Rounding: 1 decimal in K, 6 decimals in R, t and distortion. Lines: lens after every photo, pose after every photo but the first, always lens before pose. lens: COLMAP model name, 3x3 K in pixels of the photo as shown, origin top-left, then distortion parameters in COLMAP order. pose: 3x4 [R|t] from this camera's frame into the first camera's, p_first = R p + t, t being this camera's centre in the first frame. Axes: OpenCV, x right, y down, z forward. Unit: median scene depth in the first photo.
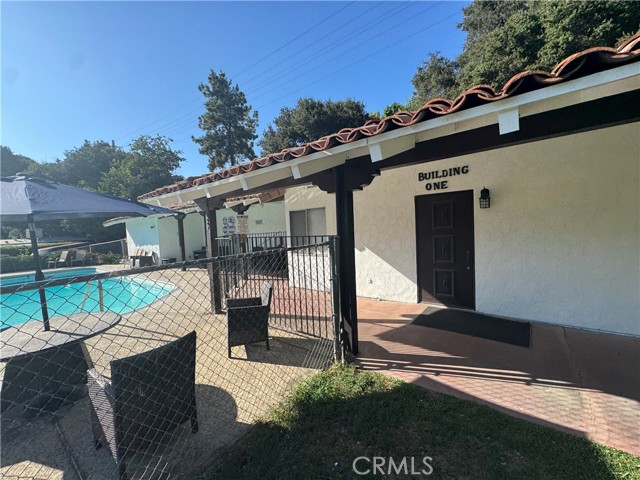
lens RADIAL K [[255.4, 0, 320.2], [0, 255.4, 241.0], [0, 0, 1]] dist [-0.000926, -0.000686]
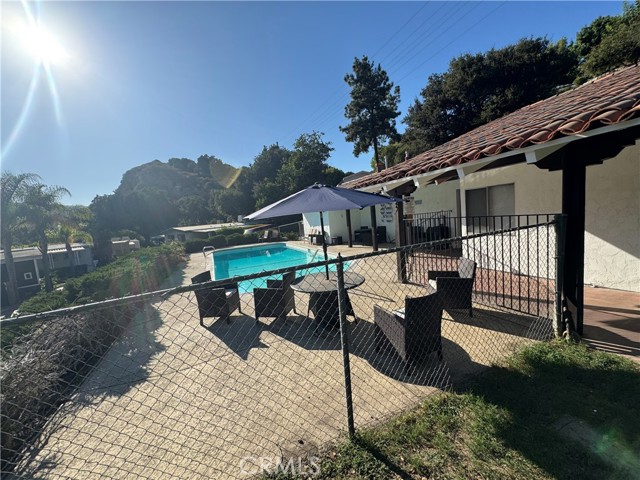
lens RADIAL K [[255.4, 0, 317.3], [0, 255.4, 240.7], [0, 0, 1]] dist [-0.000926, -0.000686]
pose [[0.869639, 0.017983, -0.493361, -0.075939], [0.020526, 0.997155, 0.072526, -0.002609], [0.493262, -0.073198, 0.866796, -0.092127]]
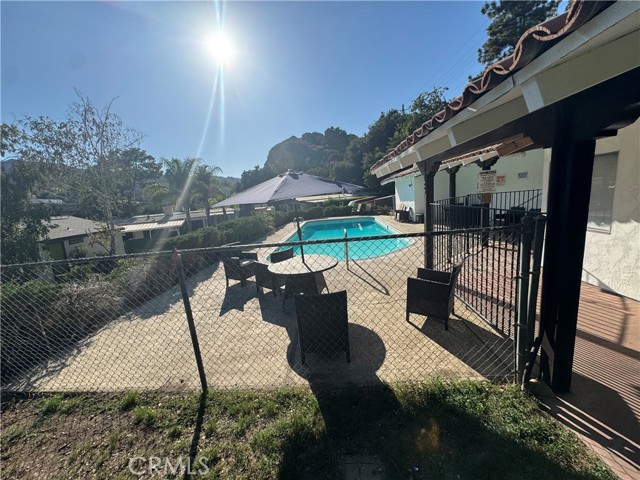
lens RADIAL K [[255.4, 0, 321.9], [0, 255.4, 239.8], [0, 0, 1]] dist [-0.000926, -0.000686]
pose [[0.550893, 0.144439, -0.821982, 0.083195], [0.009447, 0.983767, 0.179199, -0.022943], [0.834523, -0.106485, 0.540586, 0.043511]]
